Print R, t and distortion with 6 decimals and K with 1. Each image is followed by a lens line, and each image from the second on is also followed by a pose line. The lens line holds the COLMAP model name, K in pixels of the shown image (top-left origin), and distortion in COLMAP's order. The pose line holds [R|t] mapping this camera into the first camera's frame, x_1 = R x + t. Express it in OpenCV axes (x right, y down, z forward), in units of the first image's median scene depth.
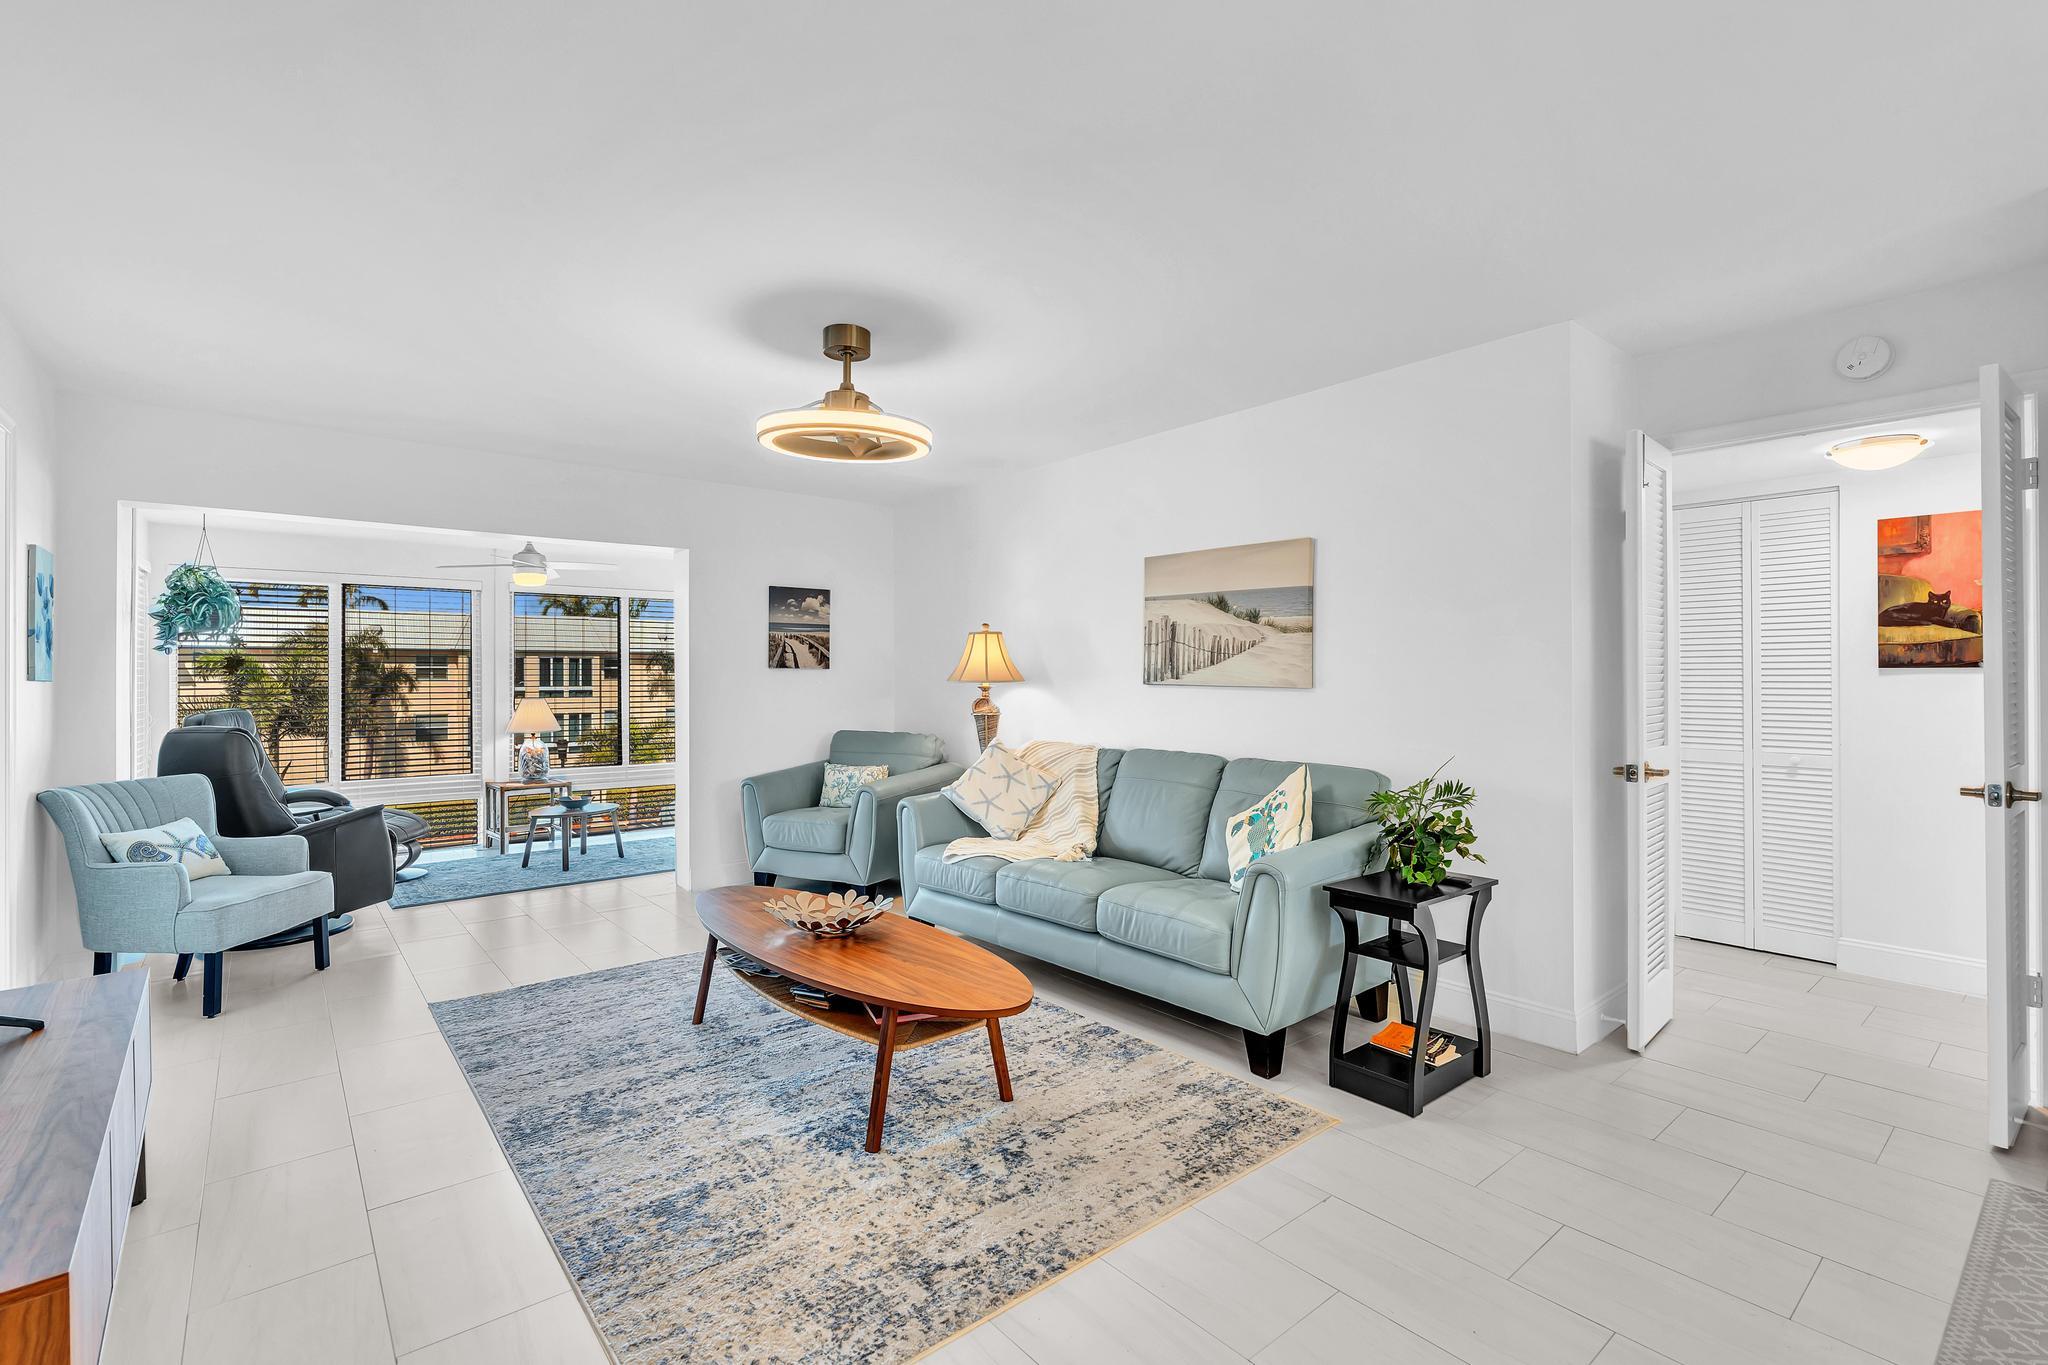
lens RADIAL K [[912.8, 0, 1024.0], [0, 912.8, 682.5], [0, 0, 1]] dist [-0.003433, -0.000406]
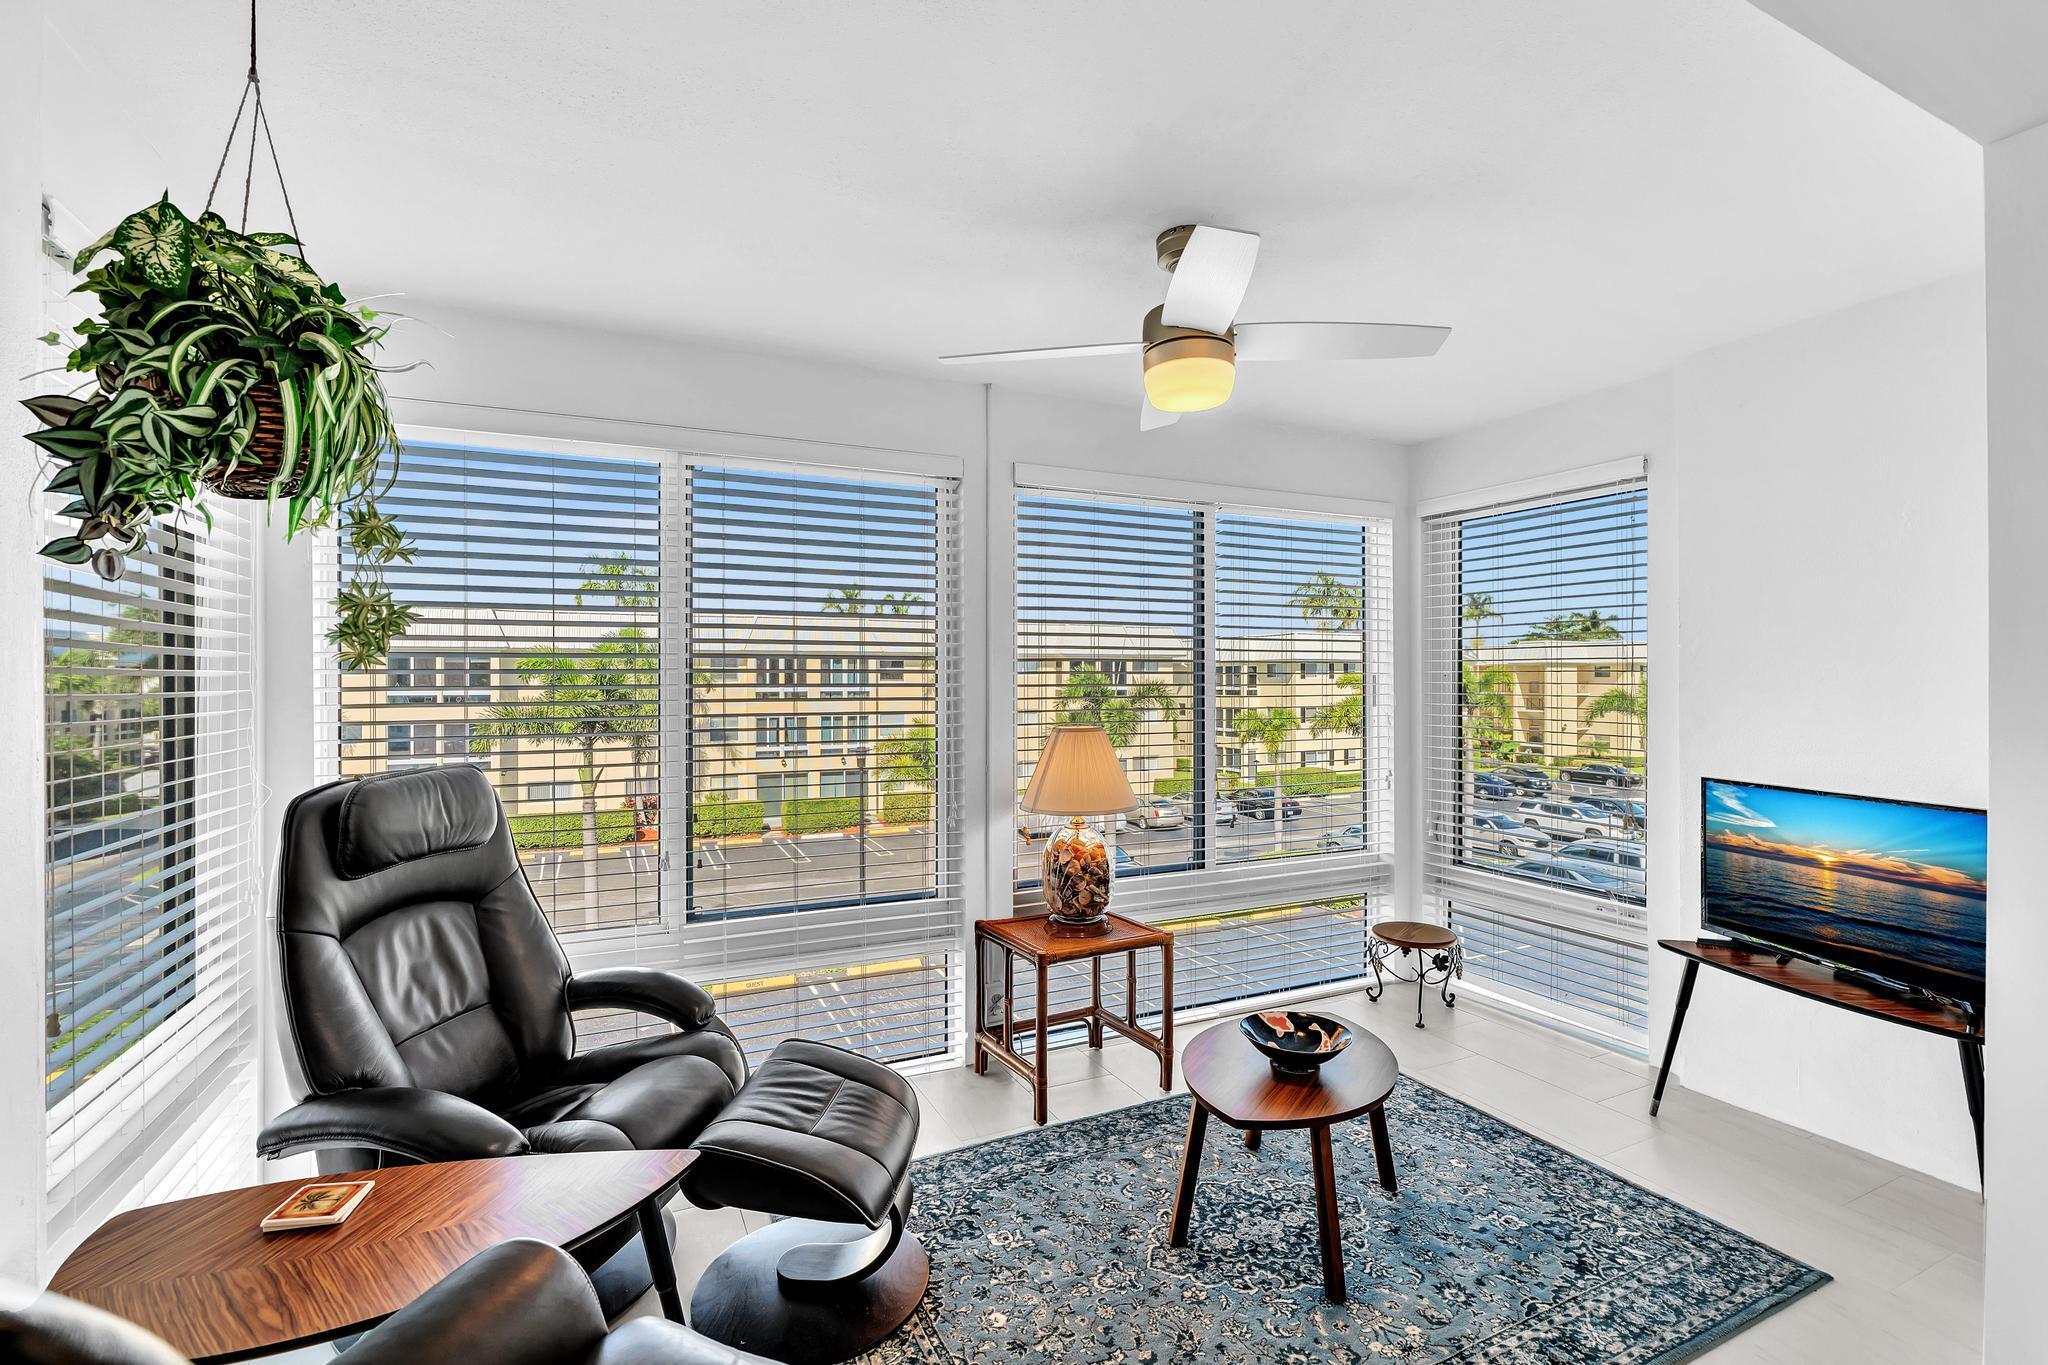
lens RADIAL K [[912.8, 0, 1024.0], [0, 912.8, 682.5], [0, 0, 1]] dist [-0.003433, -0.000406]
pose [[0.967249, -0.000525, -0.253830, -0.635858], [-0.000459, 0.999993, -0.003815, -0.002002], [0.253830, 0.003806, 0.967241, 0.815851]]
